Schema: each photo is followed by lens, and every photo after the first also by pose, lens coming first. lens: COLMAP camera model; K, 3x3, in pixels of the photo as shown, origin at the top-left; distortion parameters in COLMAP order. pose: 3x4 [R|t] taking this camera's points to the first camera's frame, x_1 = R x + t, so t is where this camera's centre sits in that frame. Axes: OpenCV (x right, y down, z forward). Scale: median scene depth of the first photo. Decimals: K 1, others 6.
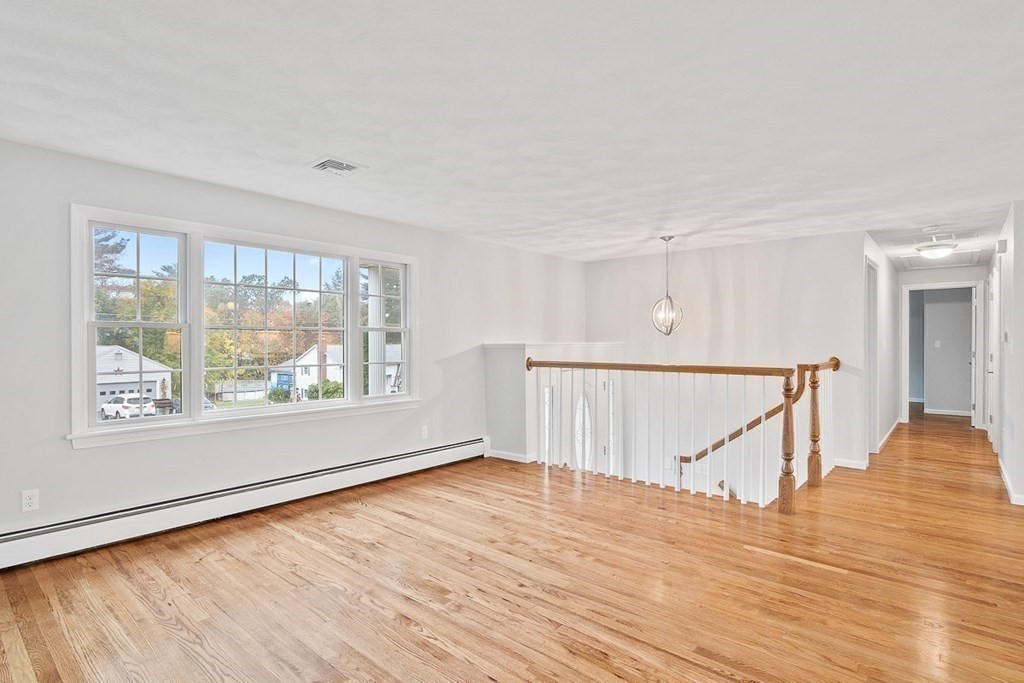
lens RADIAL K [[521.7, 0, 496.1], [0, 521.7, 341.9], [0, 0, 1]] dist [-0.003211, -0.000778]
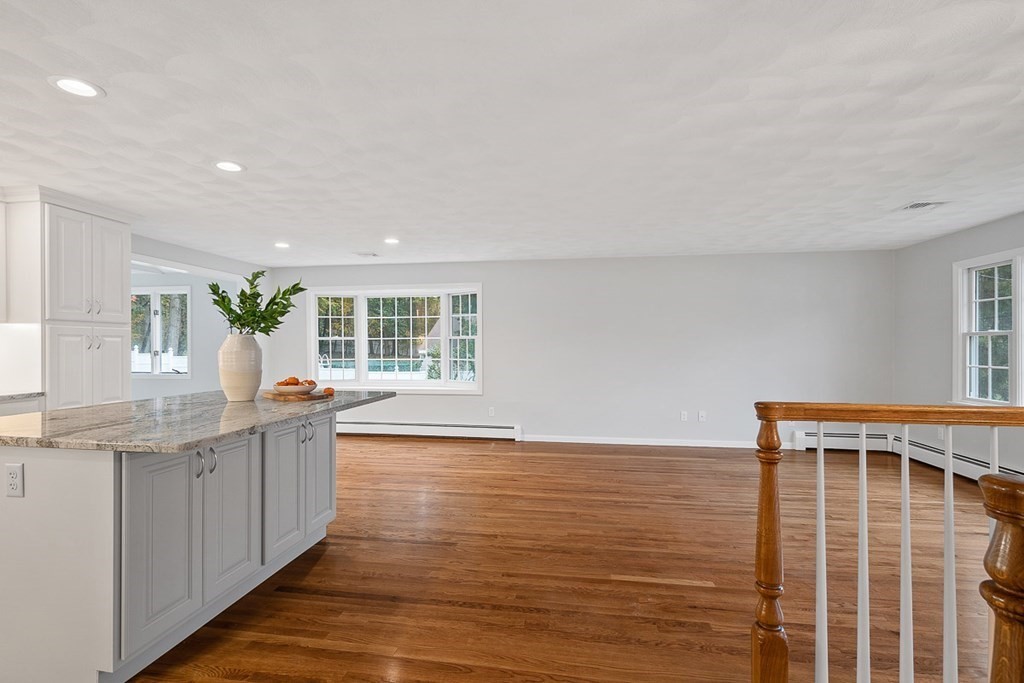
lens RADIAL K [[487.1, 0, 497.9], [0, 487.1, 343.9], [0, 0, 1]] dist [-0.004475, 0.000181]
pose [[-0.849851, -0.001607, -0.527020, 0.973154], [-0.000624, 0.999998, -0.002044, -0.003858], [0.527023, -0.001408, -0.849850, 1.207631]]
